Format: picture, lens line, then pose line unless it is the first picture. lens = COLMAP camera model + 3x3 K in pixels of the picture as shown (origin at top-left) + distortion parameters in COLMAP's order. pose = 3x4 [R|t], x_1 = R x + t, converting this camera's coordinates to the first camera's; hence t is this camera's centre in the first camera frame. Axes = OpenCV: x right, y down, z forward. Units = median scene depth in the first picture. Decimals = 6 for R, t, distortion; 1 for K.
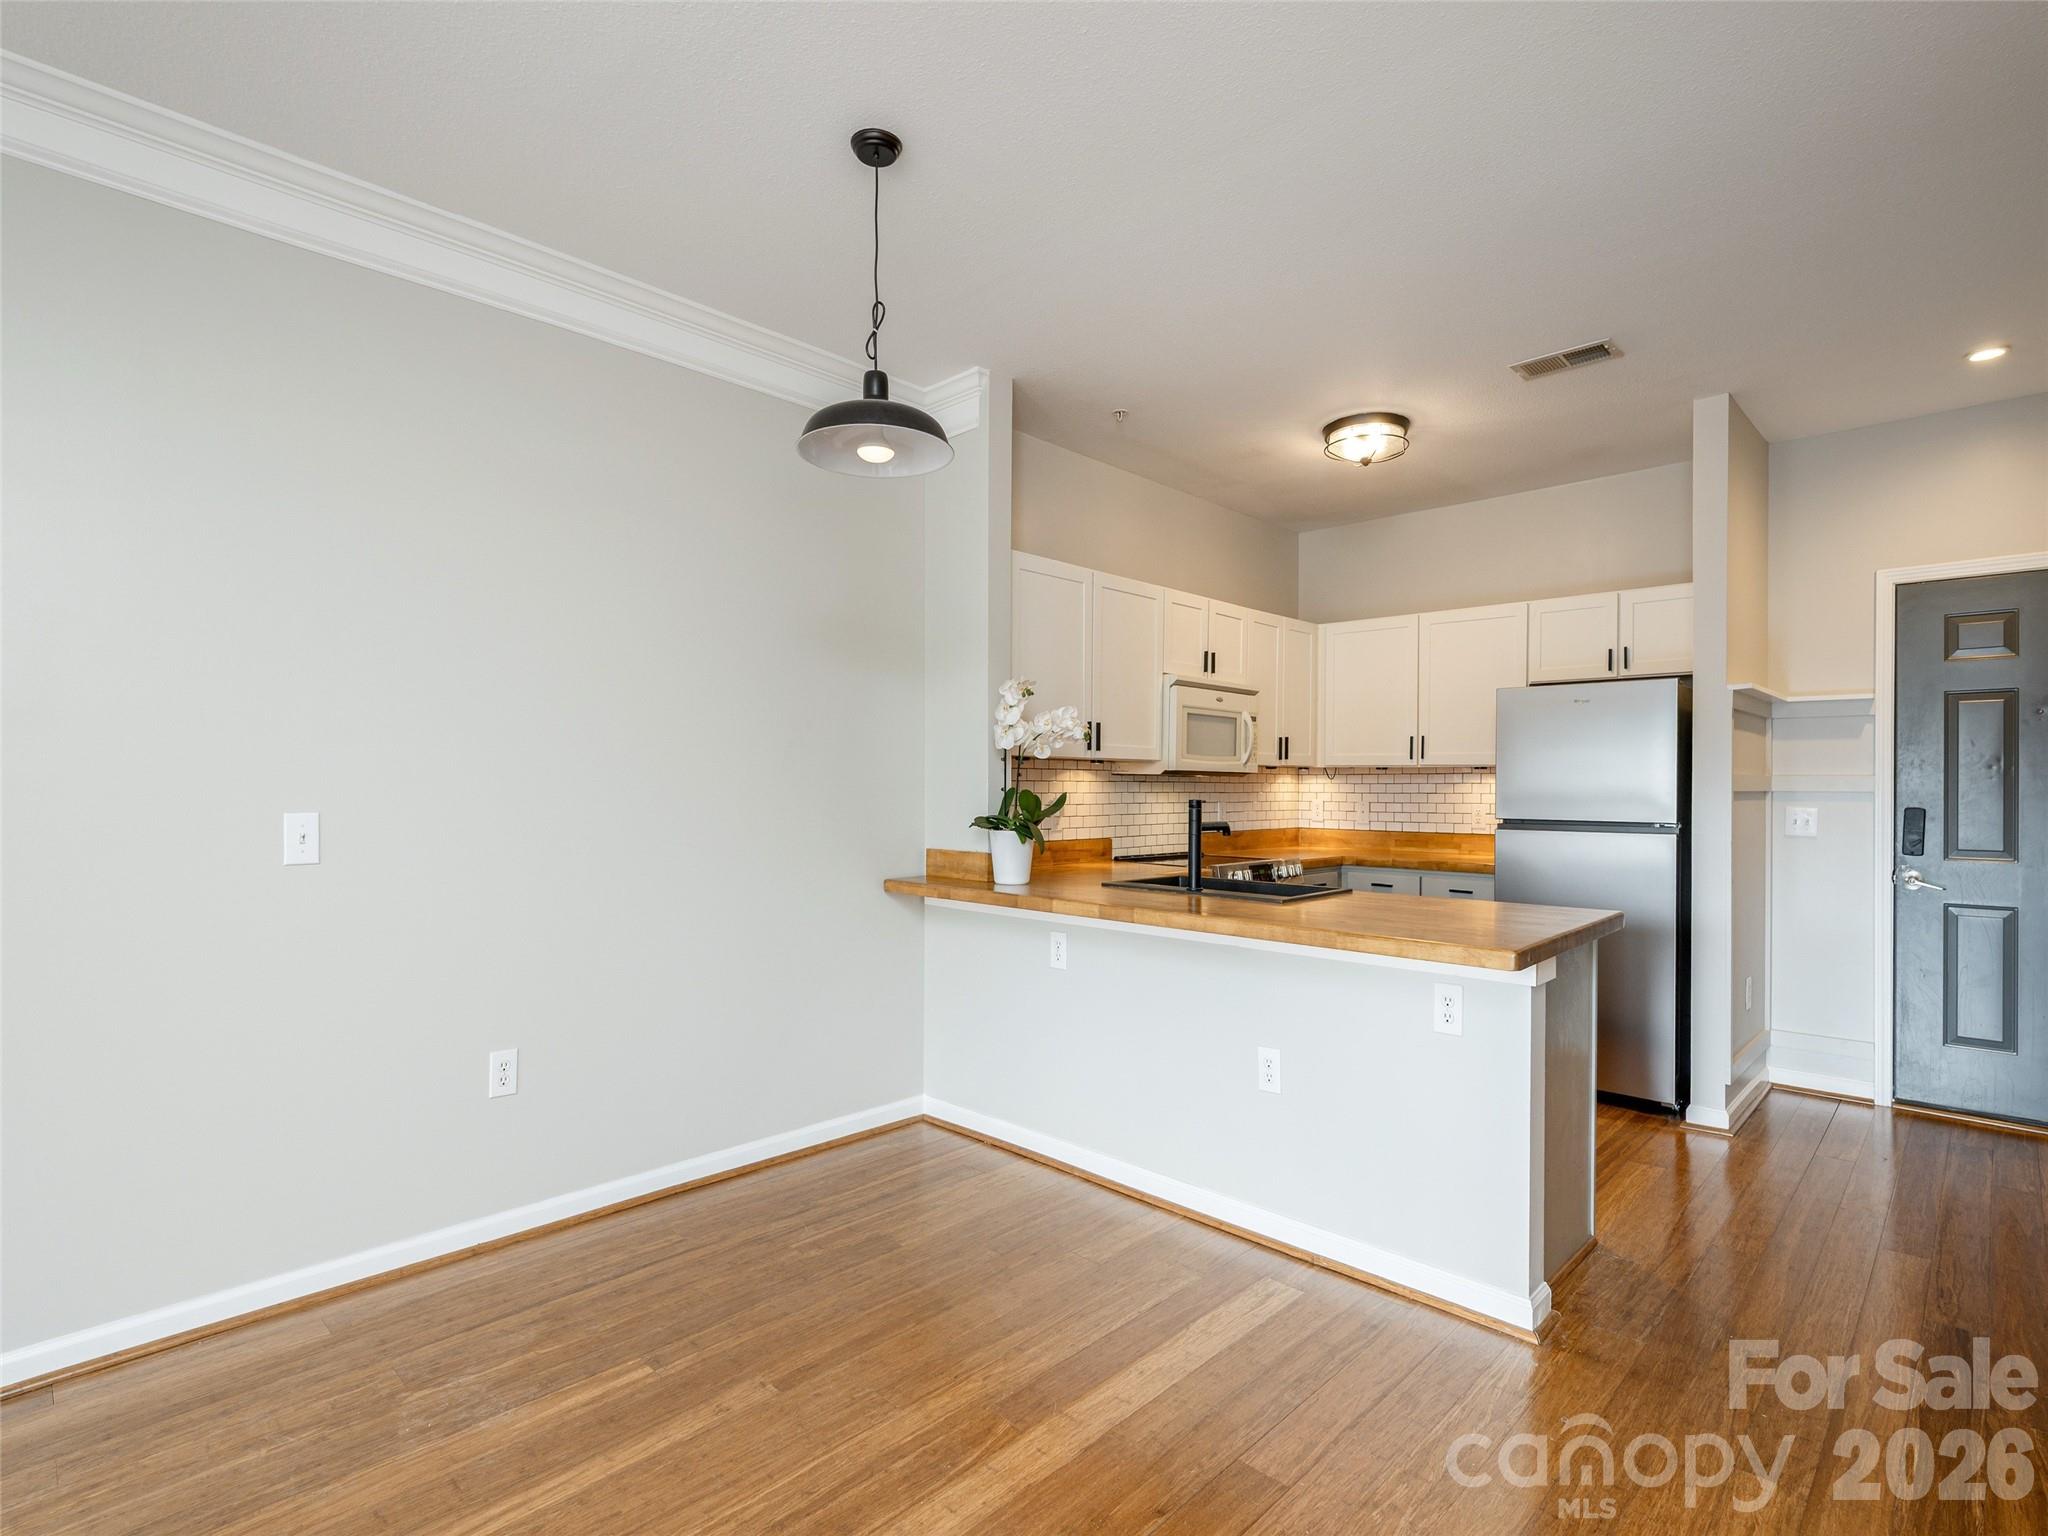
lens RADIAL K [[1001.7, 0, 1049.5], [0, 1001.7, 796.4], [0, 0, 1]] dist [-0.001823, -0.002421]
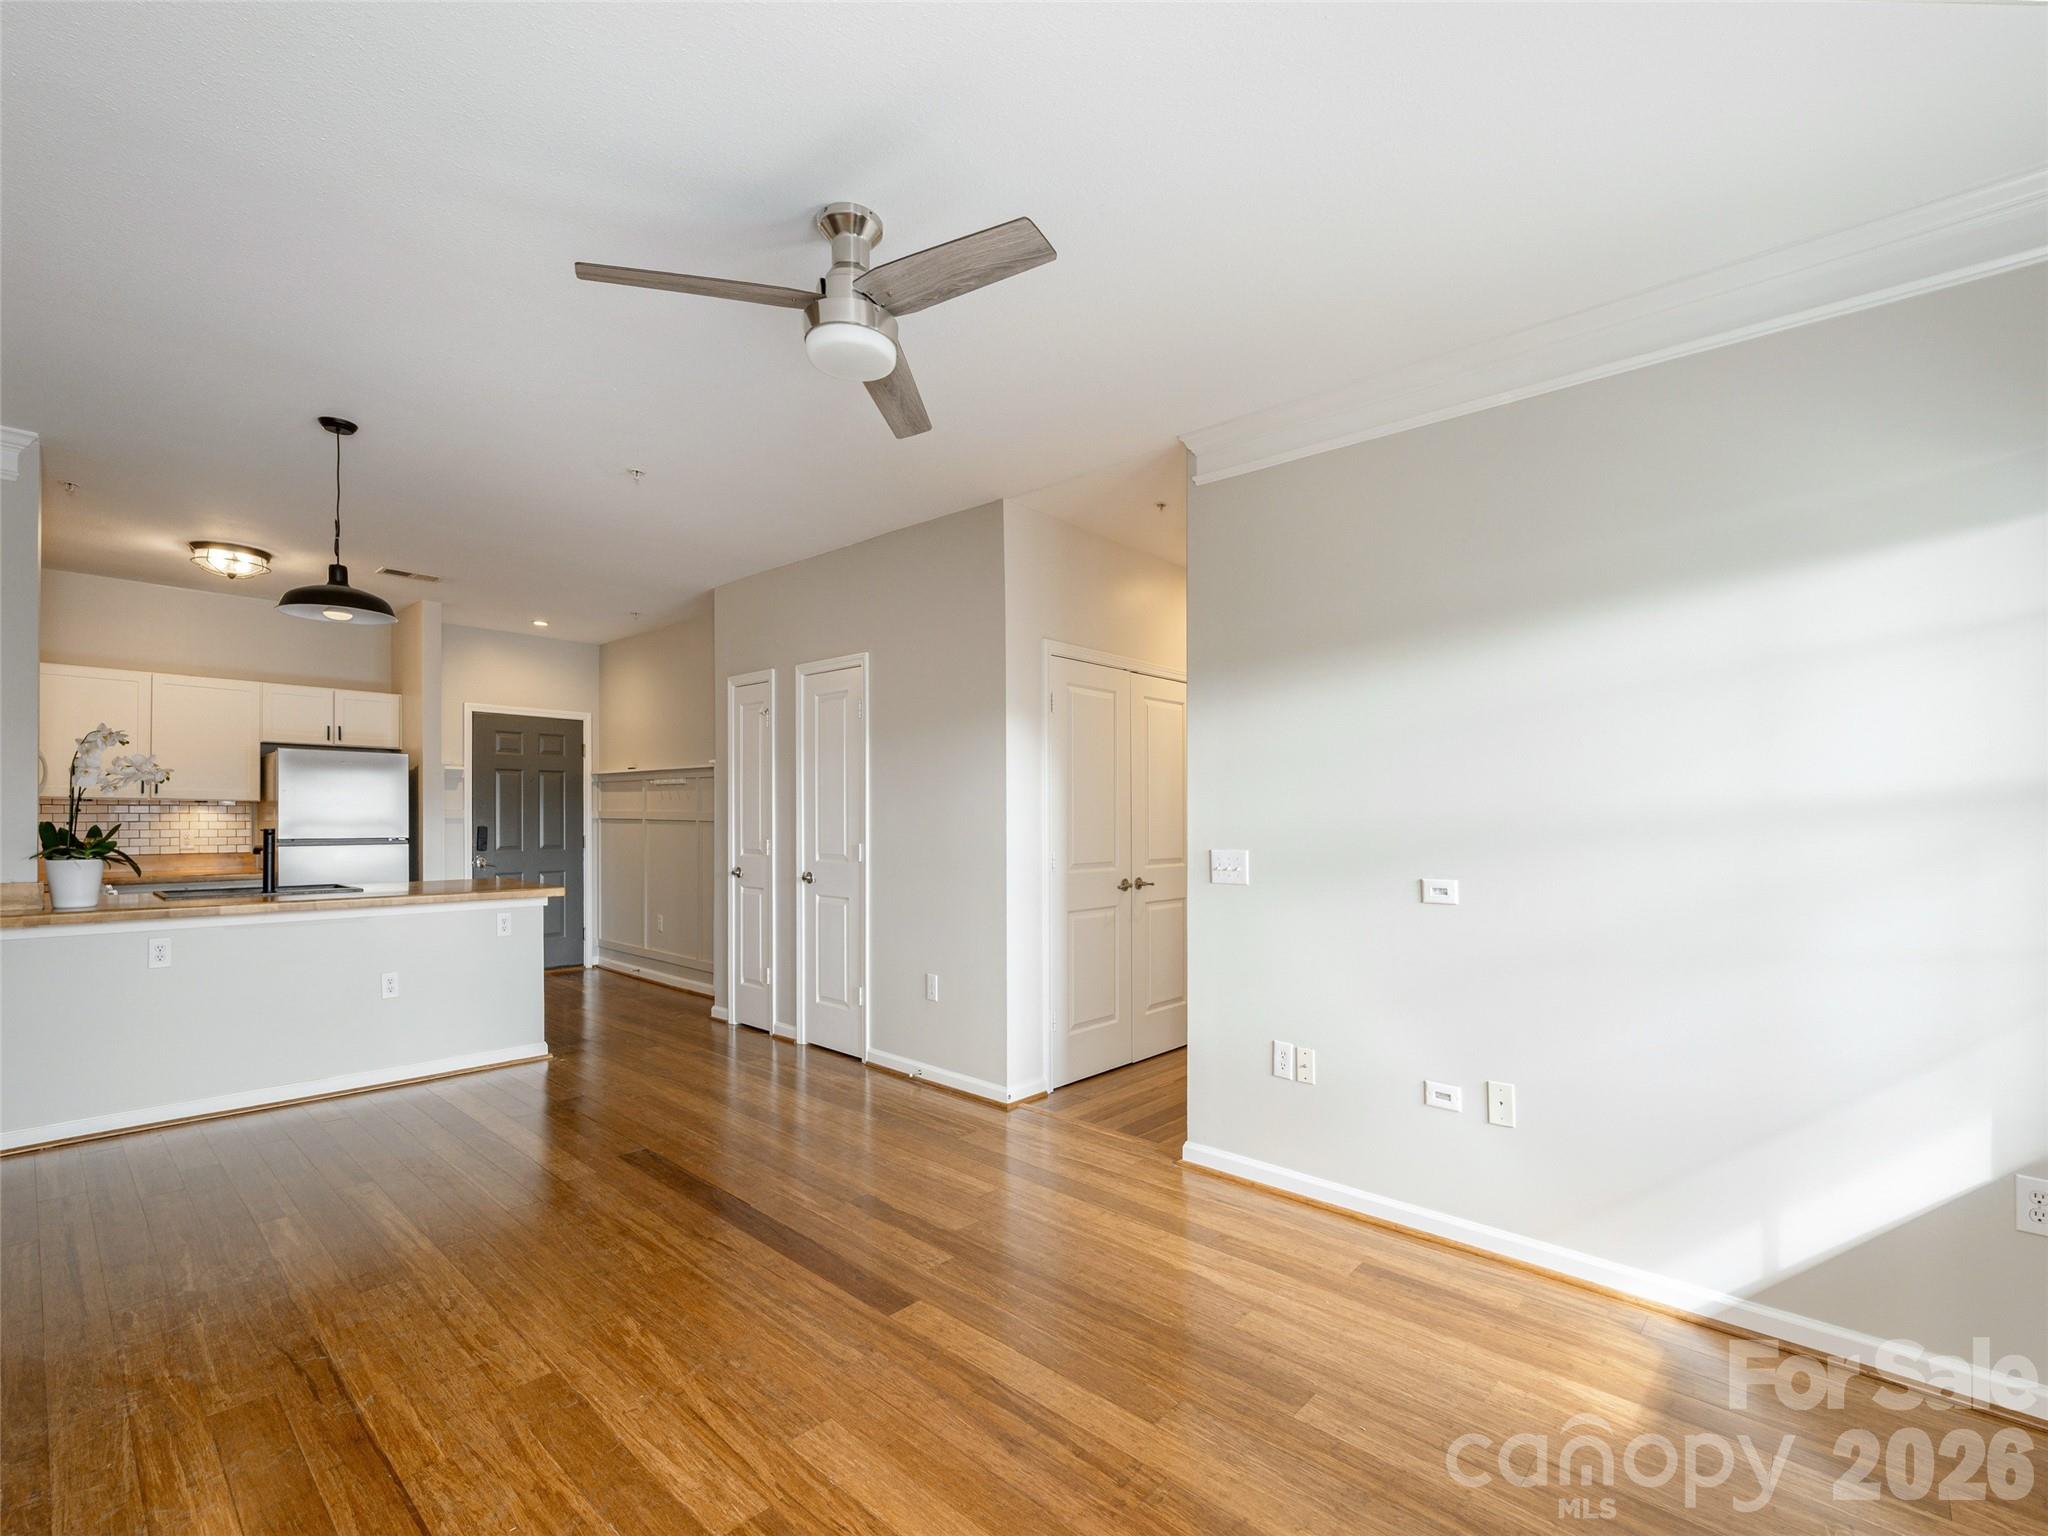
lens RADIAL K [[907.2, 0, 1058.2], [0, 907.2, 825.1], [0, 0, 1]] dist [-0.006861, 0.000660]
pose [[-0.048080, -0.014382, 0.998740, -0.966229], [0.004429, 0.999883, 0.014611, -0.013025], [-0.998834, 0.005126, -0.048011, -0.049664]]
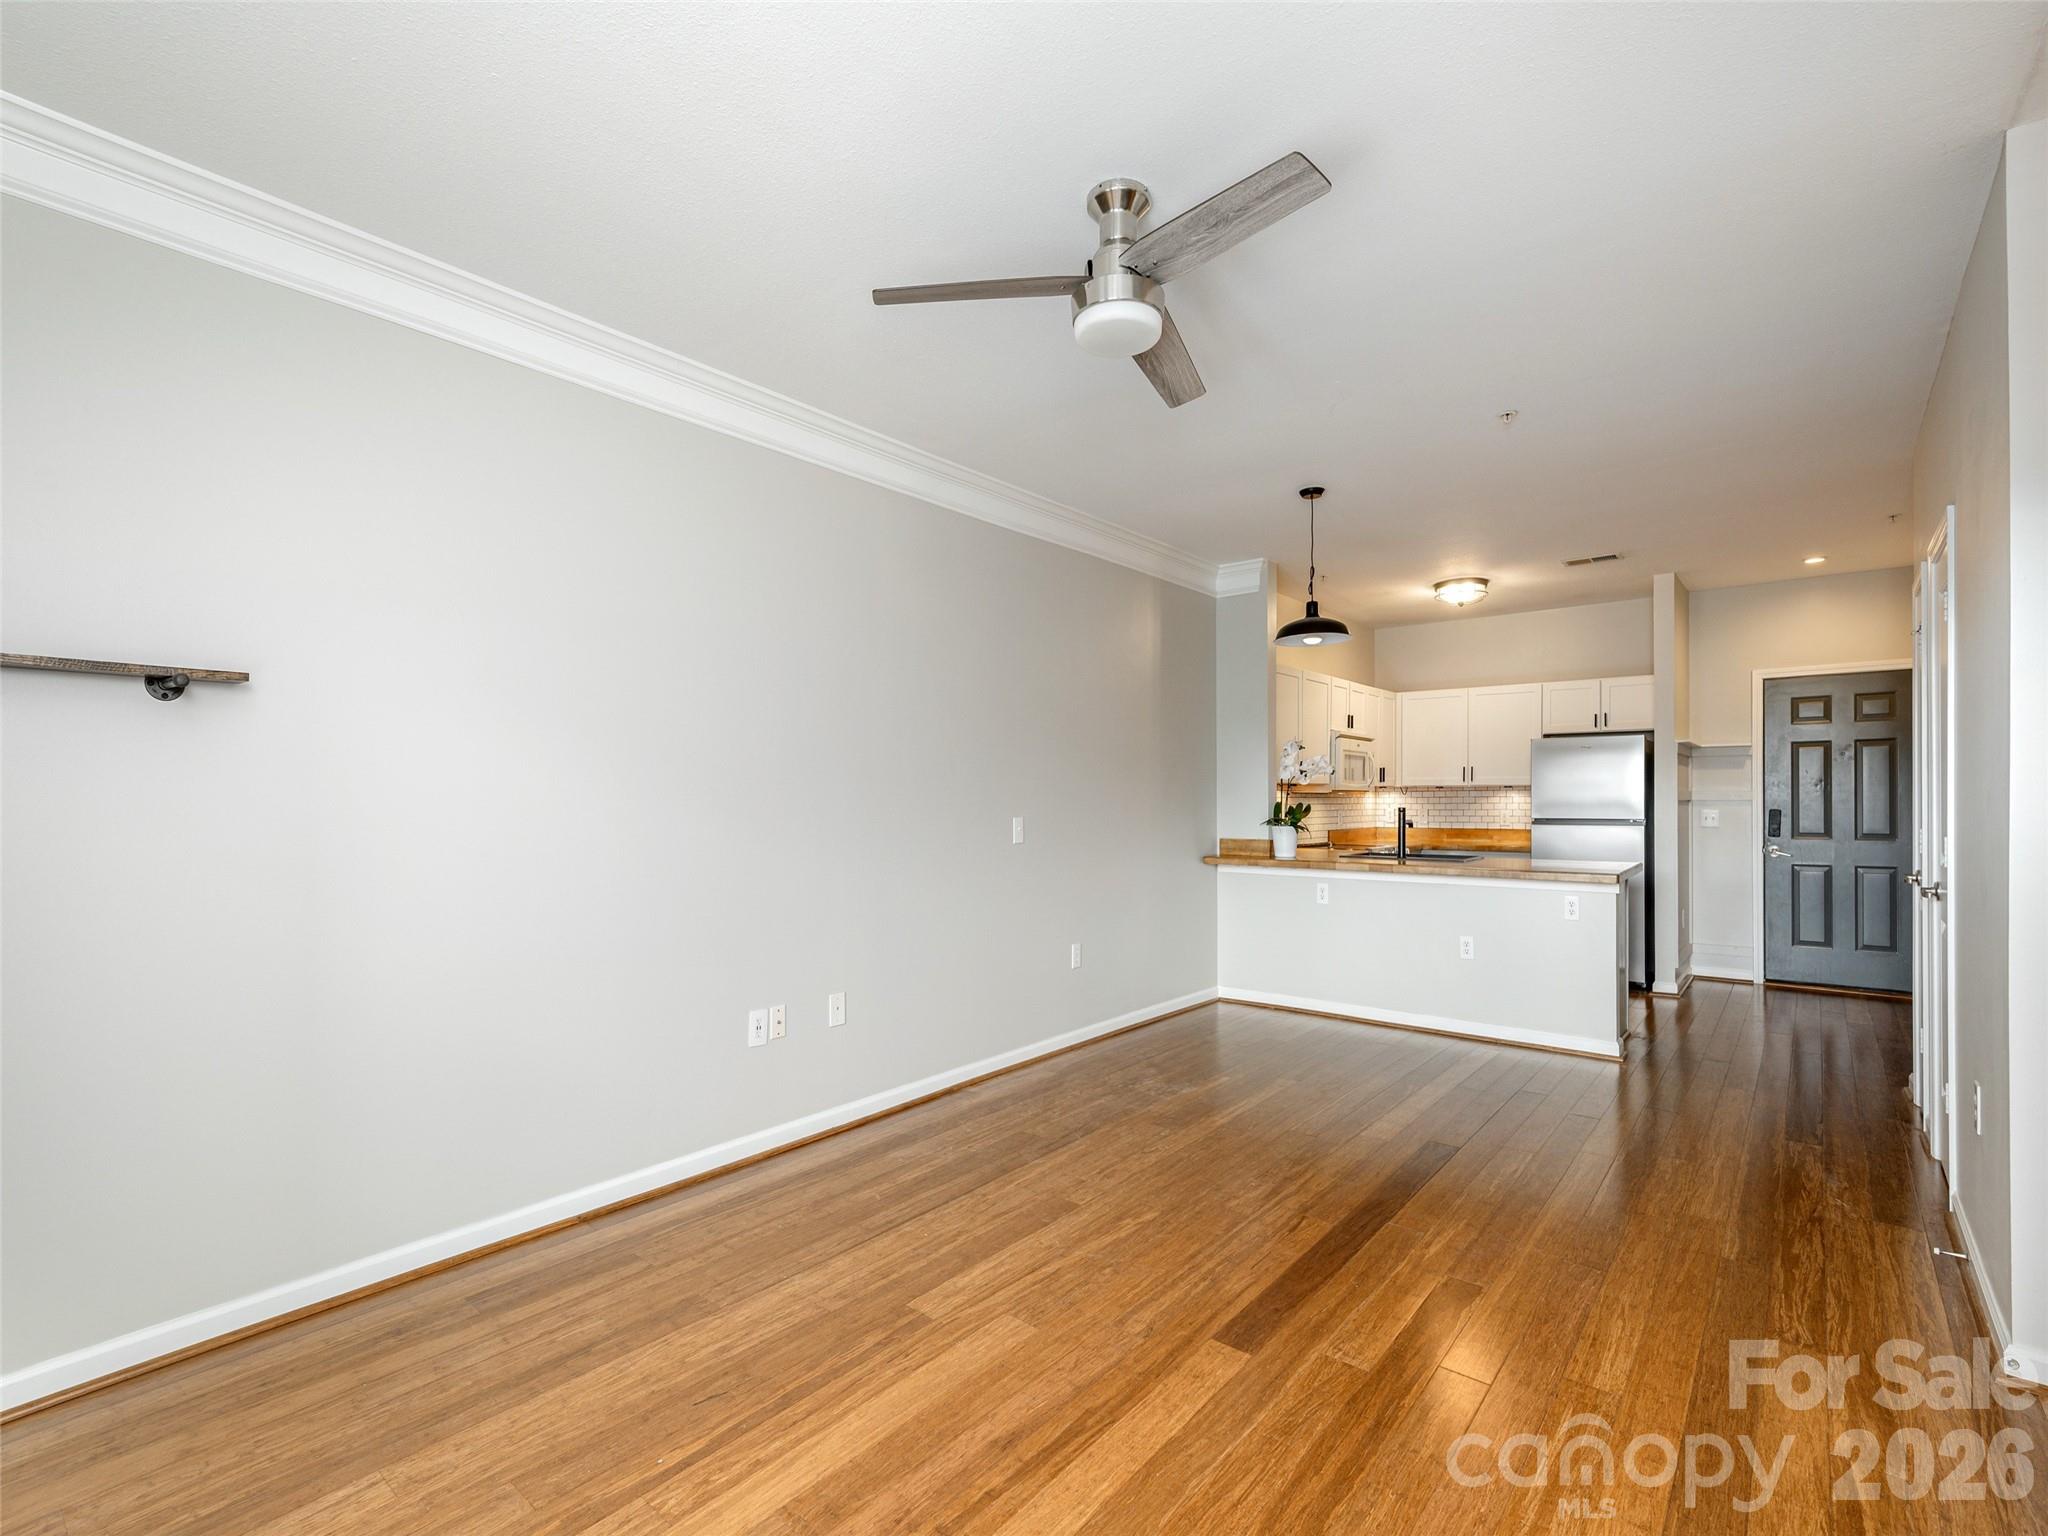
lens RADIAL K [[945.7, 0, 1044.7], [0, 945.7, 810.0], [0, 0, 1]] dist [0.007462, -0.001858]
pose [[0.996863, -0.008729, 0.078663, -0.509277], [0.008800, 0.999961, -0.000557, 0.002766], [-0.078655, 0.001248, 0.996901, -0.523237]]
